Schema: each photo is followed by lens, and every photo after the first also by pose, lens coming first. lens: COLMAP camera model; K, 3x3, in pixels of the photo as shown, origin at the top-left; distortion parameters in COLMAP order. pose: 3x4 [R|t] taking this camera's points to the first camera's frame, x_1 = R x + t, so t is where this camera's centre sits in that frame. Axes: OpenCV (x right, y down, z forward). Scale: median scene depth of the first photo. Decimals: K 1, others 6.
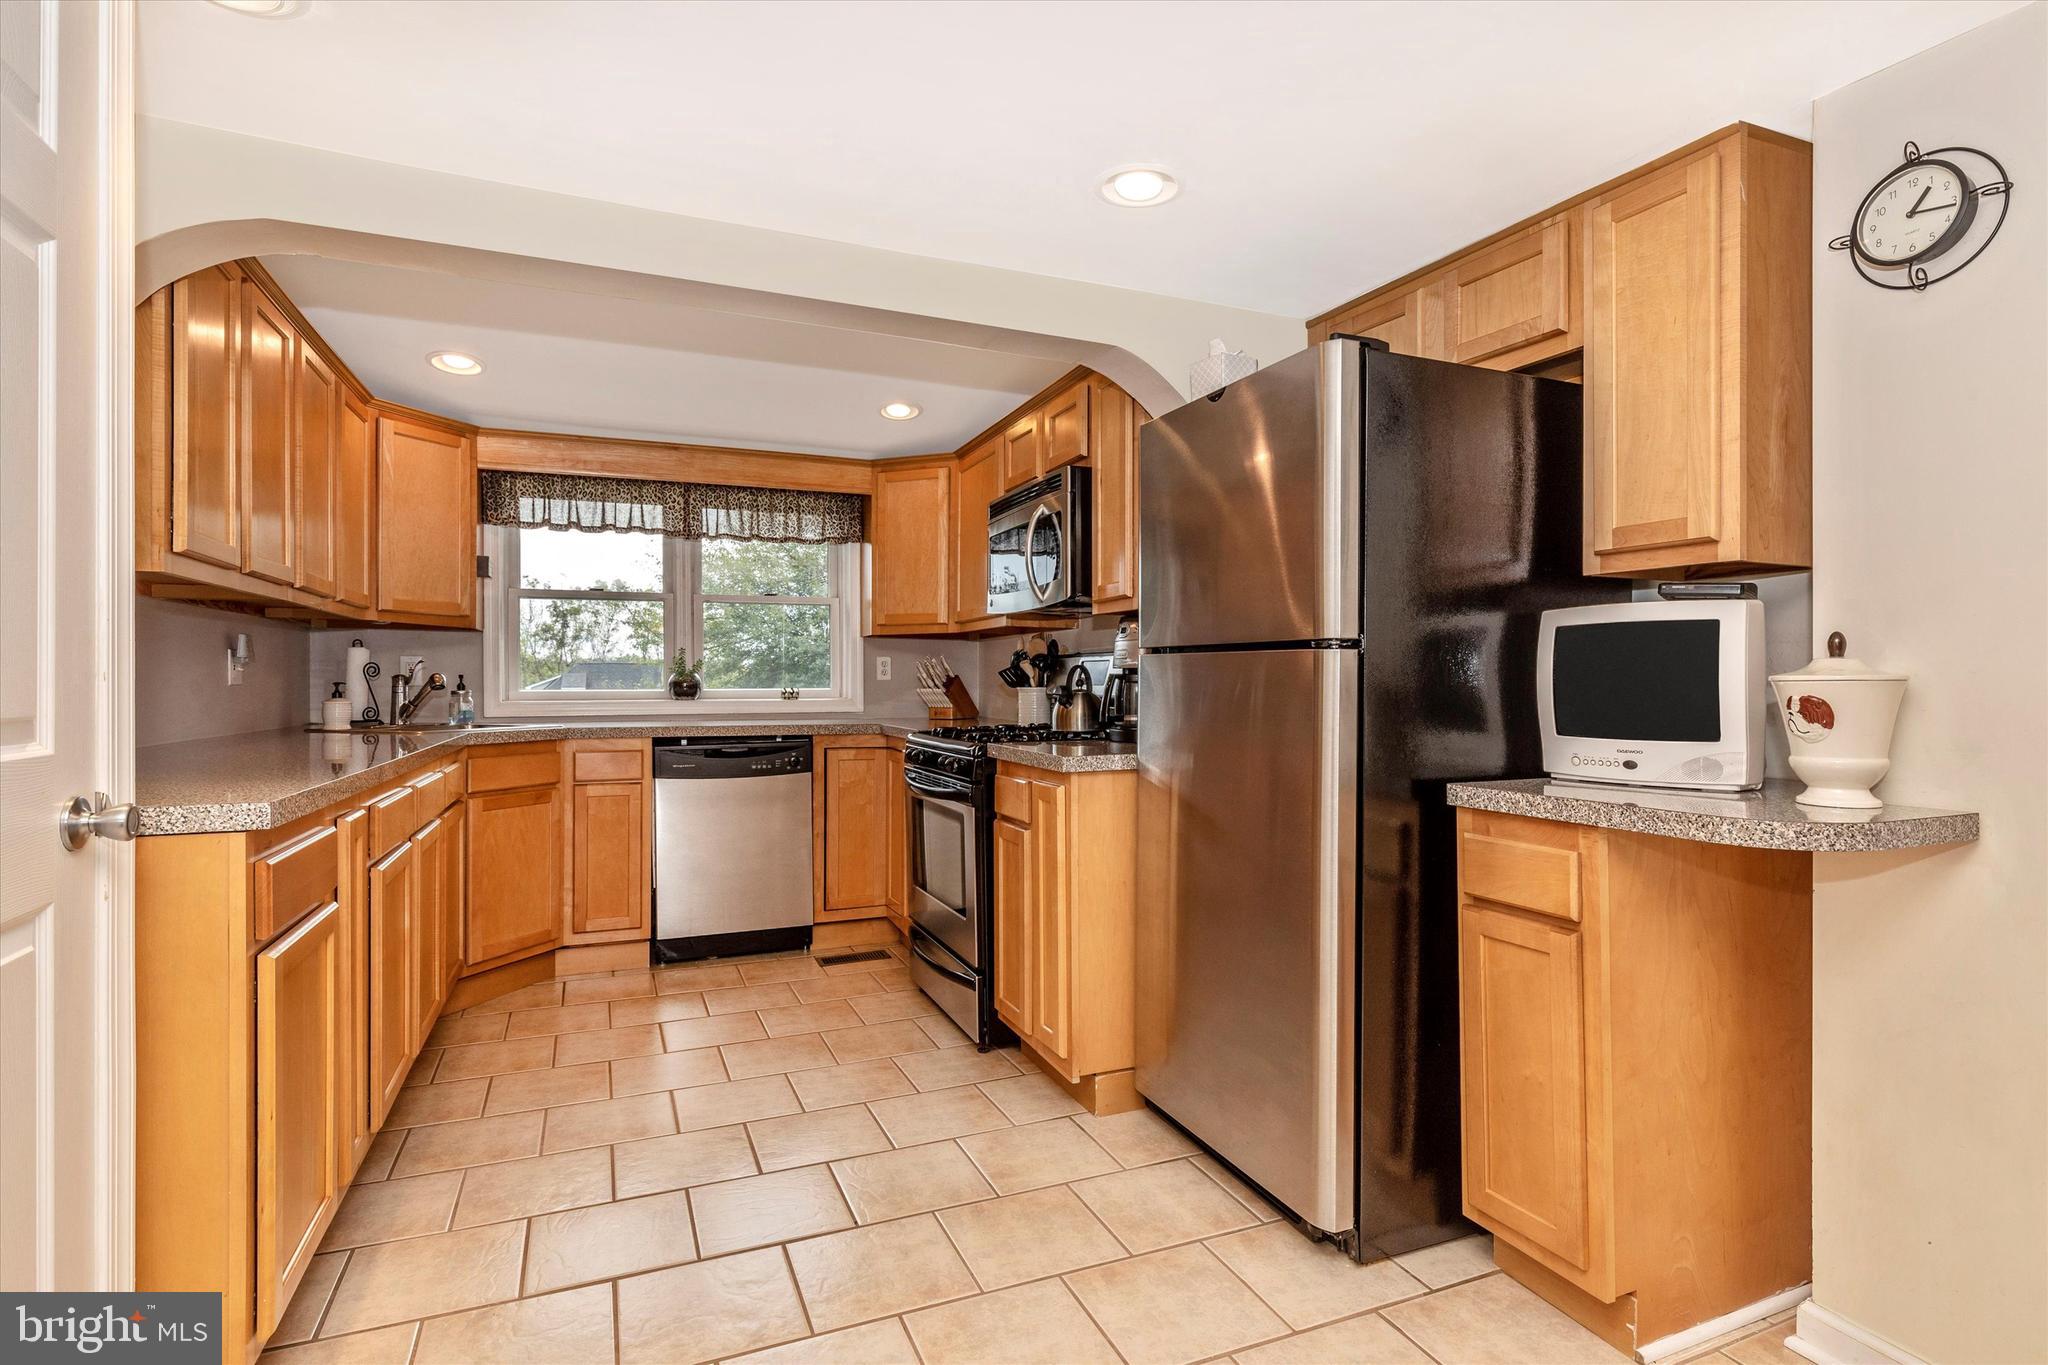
lens RADIAL K [[1057.4, 0, 978.7], [0, 1057.4, 695.3], [0, 0, 1]] dist [-0.003657, -0.000314]
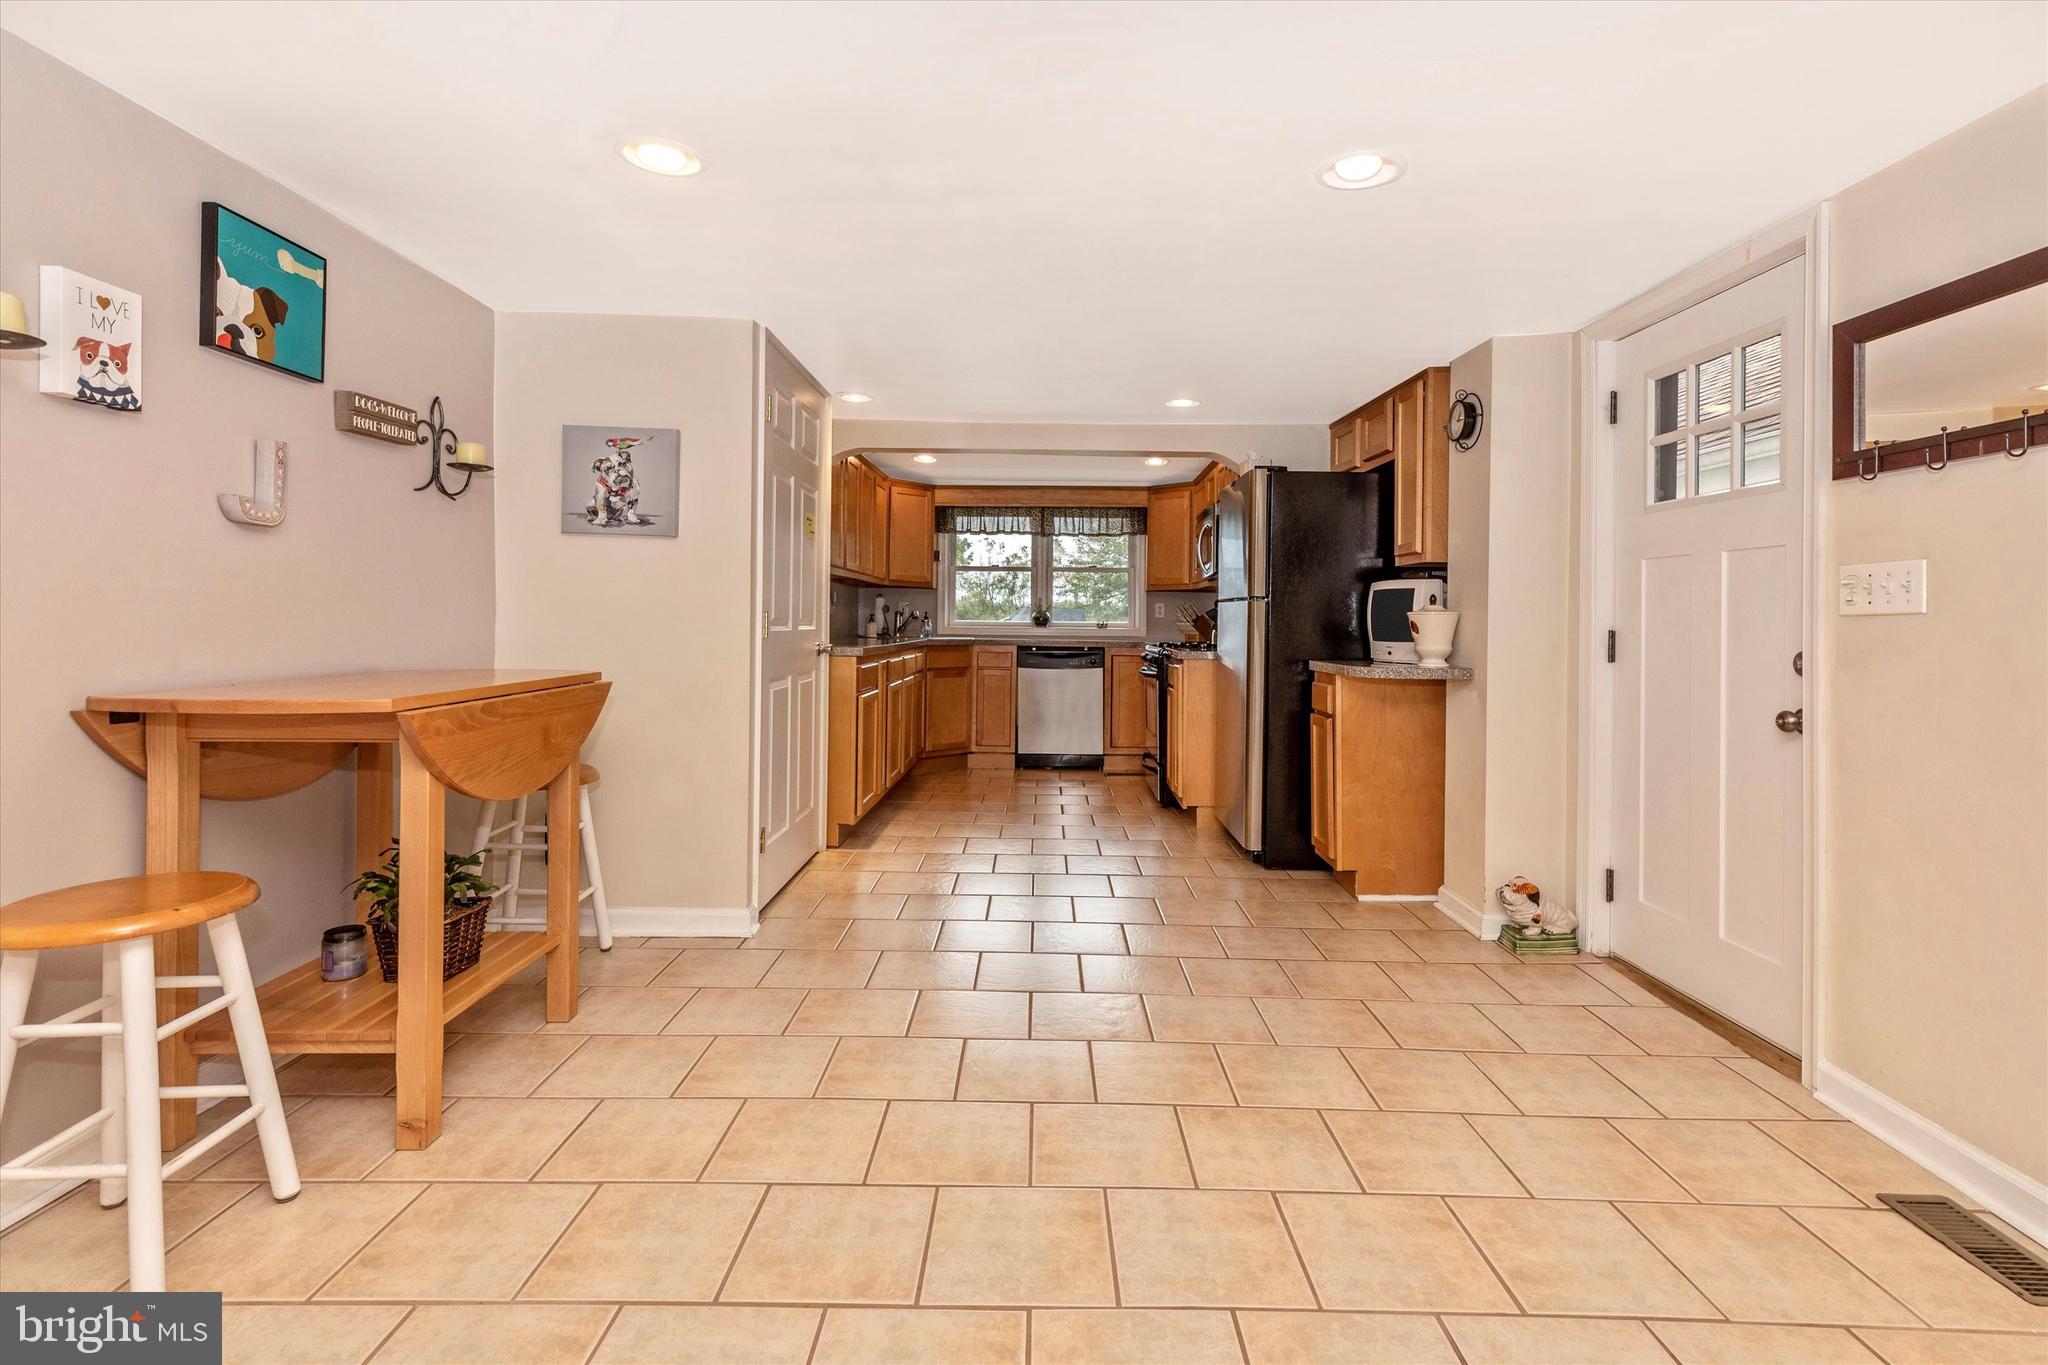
lens RADIAL K [[960.8, 0, 1033.3], [0, 960.8, 656.2], [0, 0, 1]] dist [-0.001590, -0.004163]
pose [[0.936669, 0.023732, -0.349410, 0.314882], [-0.017341, 0.999620, 0.021408, 0.021336], [0.349785, -0.013993, 0.936725, -0.589131]]
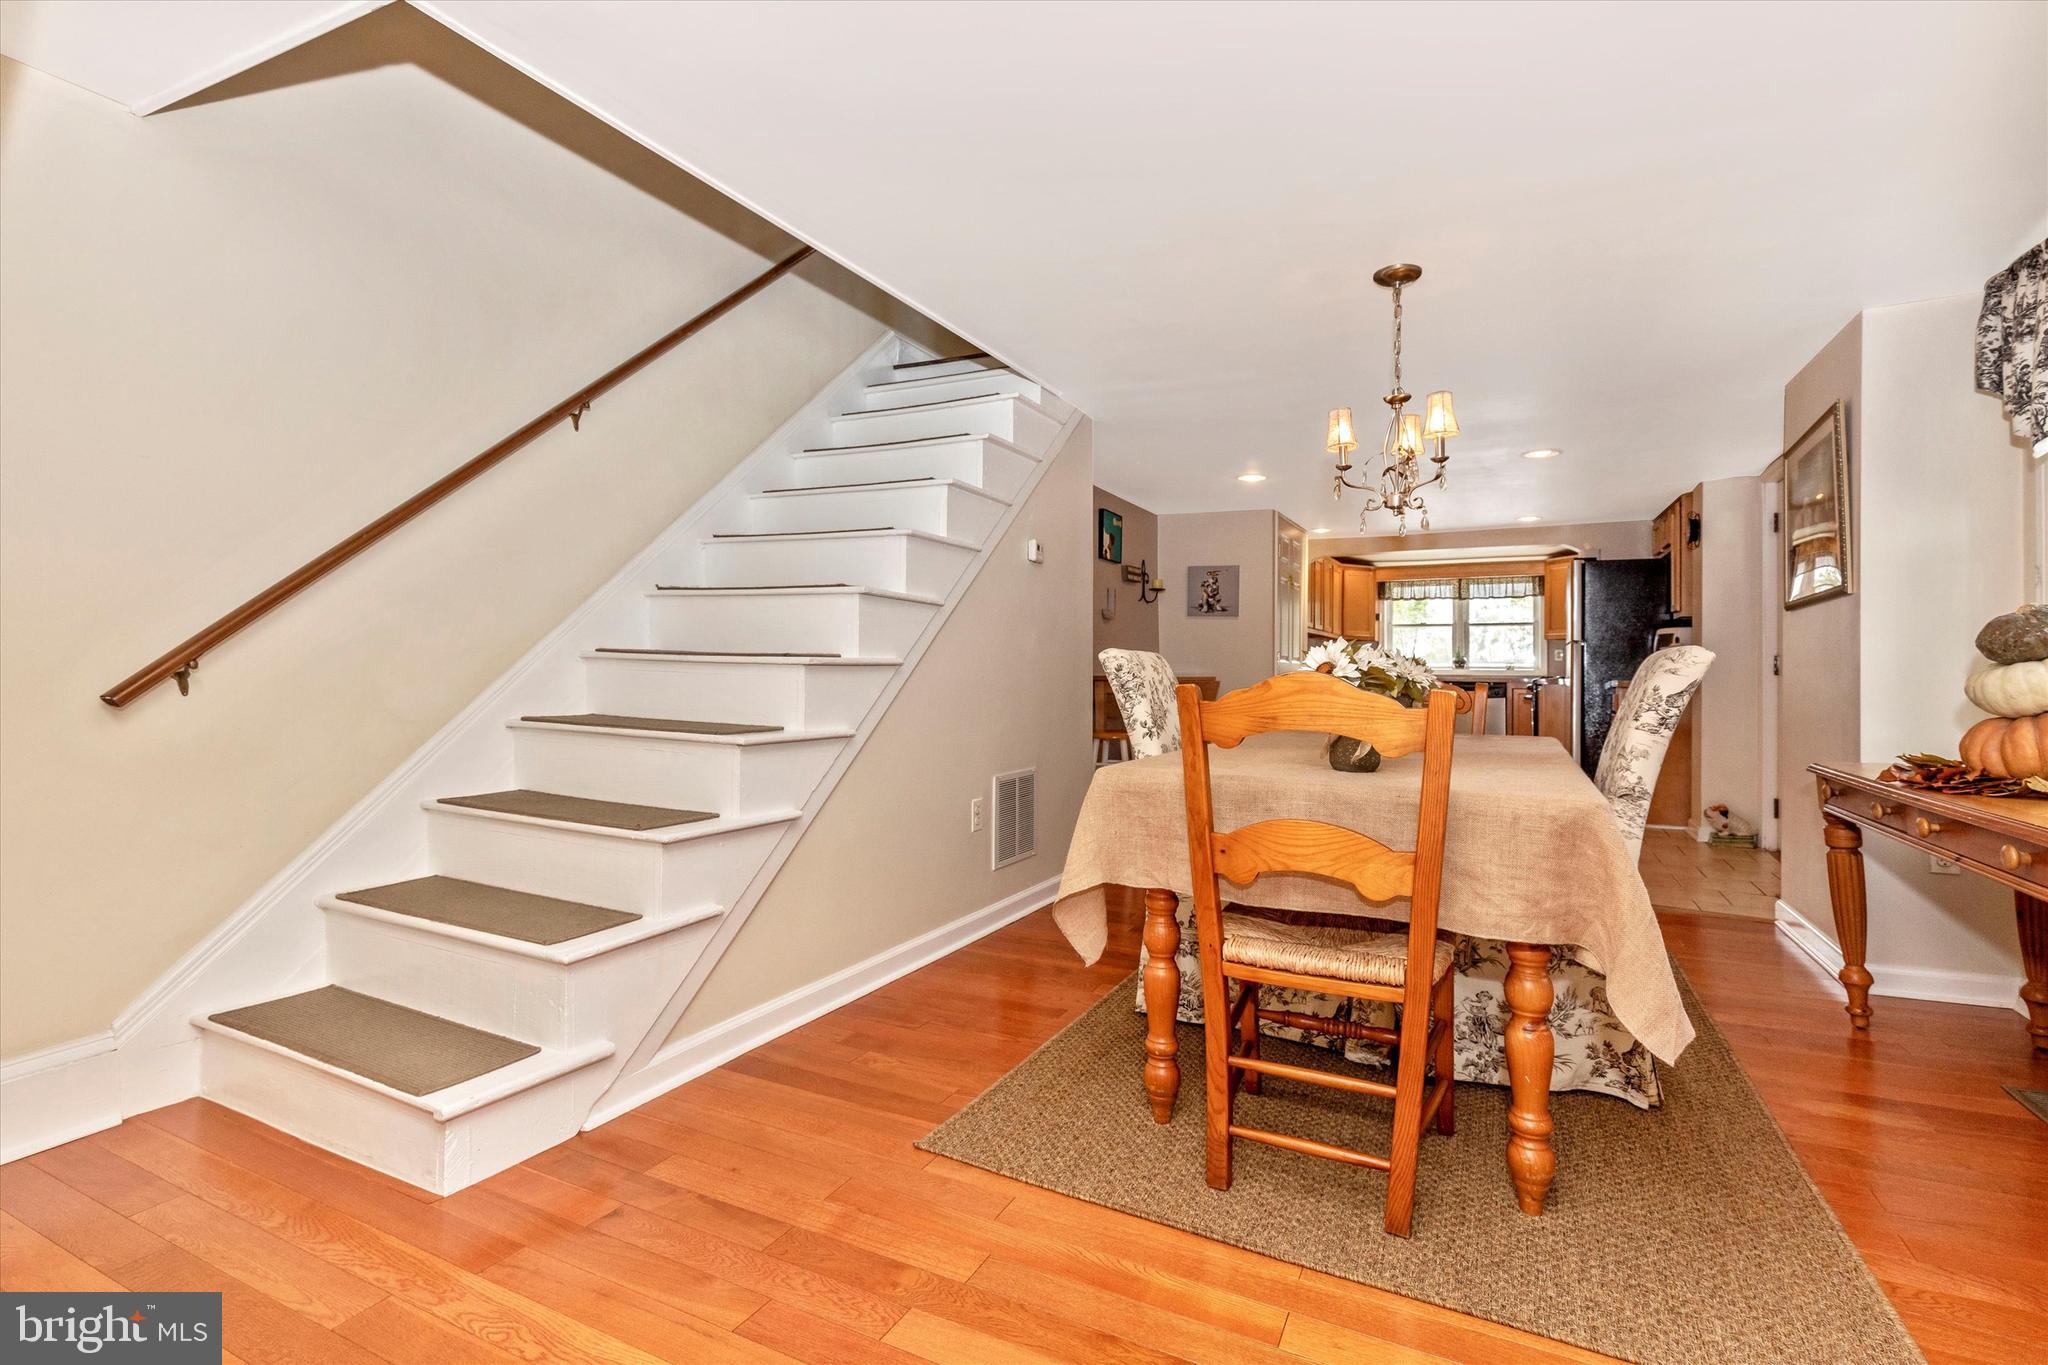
lens RADIAL K [[960.8, 0, 1033.3], [0, 960.8, 656.2], [0, 0, 1]] dist [-0.001590, -0.004163]
pose [[0.671563, 0.000105, -0.740947, 0.796815], [-0.027294, 0.999325, -0.024596, 0.072139], [0.740444, 0.036741, 0.671113, -1.365576]]
